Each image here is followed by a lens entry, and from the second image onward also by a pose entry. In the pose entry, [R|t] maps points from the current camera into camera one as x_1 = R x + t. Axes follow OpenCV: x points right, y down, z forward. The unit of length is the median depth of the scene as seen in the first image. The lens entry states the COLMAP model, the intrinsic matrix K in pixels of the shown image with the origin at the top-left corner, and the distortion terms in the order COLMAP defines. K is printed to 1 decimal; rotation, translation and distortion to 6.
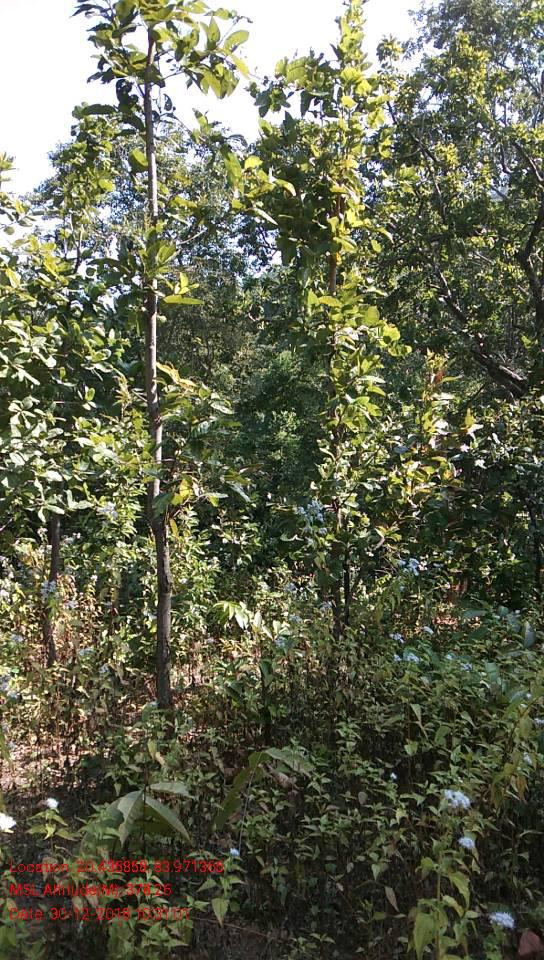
lens RADIAL K [[732.3, 0, 274.2], [0, 732.3, 489.8], [0, 0, 1]] dist [0.004289, -0.003671]
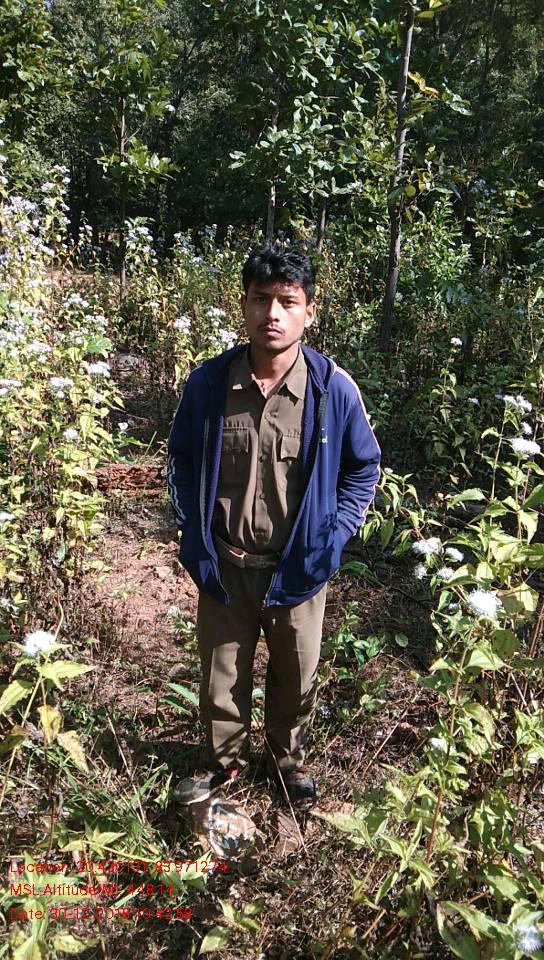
lens RADIAL K [[732.3, 0, 276.0], [0, 732.3, 474.7], [0, 0, 1]] dist [0.004289, -0.003671]
pose [[0.931507, 0.191704, -0.309101, 0.114082], [-0.059151, 0.918358, 0.391305, -0.017237], [0.358880, -0.346219, 0.866797, -0.302157]]
